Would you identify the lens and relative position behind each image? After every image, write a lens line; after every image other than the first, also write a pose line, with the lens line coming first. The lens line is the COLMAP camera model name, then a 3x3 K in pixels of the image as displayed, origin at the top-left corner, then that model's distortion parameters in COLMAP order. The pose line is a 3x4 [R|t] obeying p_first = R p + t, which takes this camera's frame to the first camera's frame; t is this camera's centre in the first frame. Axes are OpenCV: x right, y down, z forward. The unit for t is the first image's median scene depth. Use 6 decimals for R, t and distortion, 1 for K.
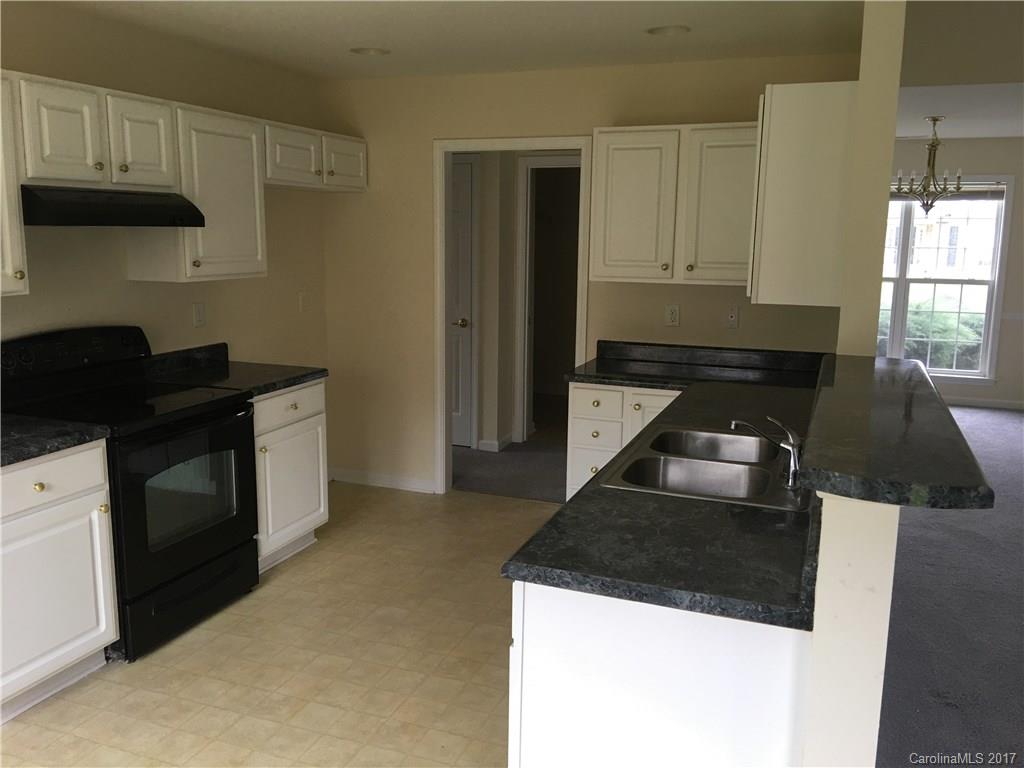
lens RADIAL K [[861.2, 0, 512.0], [0, 861.2, 384.0], [0, 0, 1]] dist [0.094231, -0.148807]
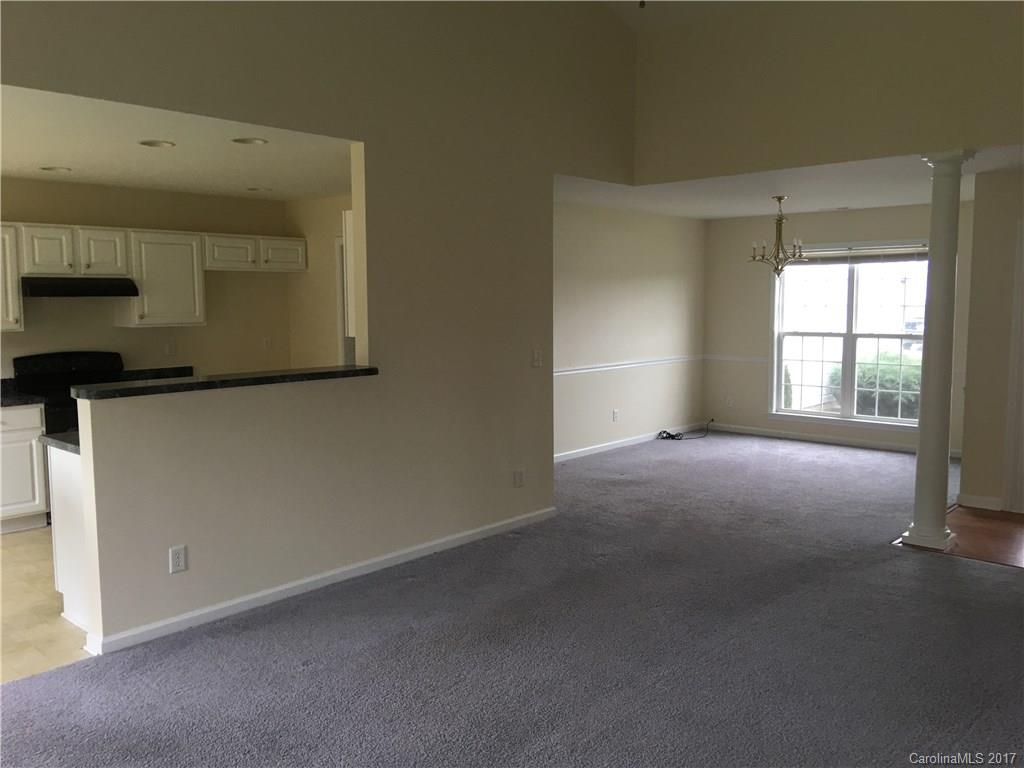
lens RADIAL K [[861.2, 0, 512.0], [0, 861.2, 384.0], [0, 0, 1]] dist [0.094231, -0.148807]
pose [[0.933794, 0.020421, -0.357229, 0.950141], [-0.047751, 0.996552, -0.067852, 0.078998], [0.354612, 0.080418, 0.931549, -0.357906]]
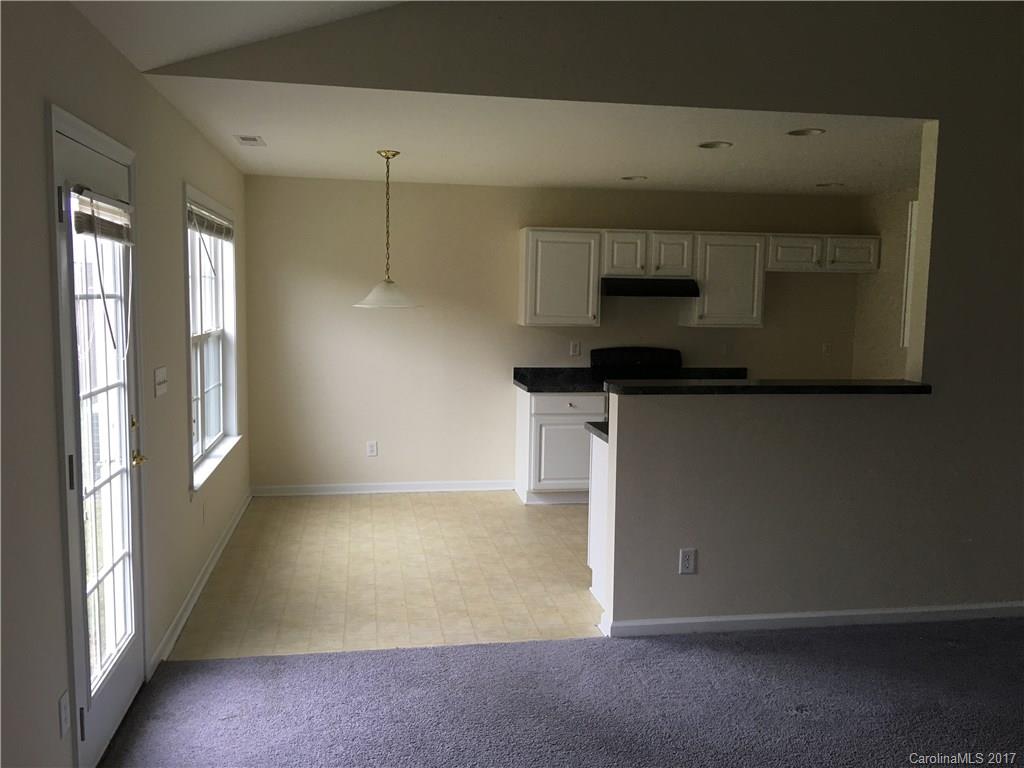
lens RADIAL K [[861.2, 0, 512.0], [0, 861.2, 384.0], [0, 0, 1]] dist [0.094231, -0.148807]
pose [[0.520027, 0.087015, -0.849706, 0.959969], [-0.162172, 0.986761, 0.001799, 0.059256], [0.838613, 0.136863, 0.527254, -0.258294]]
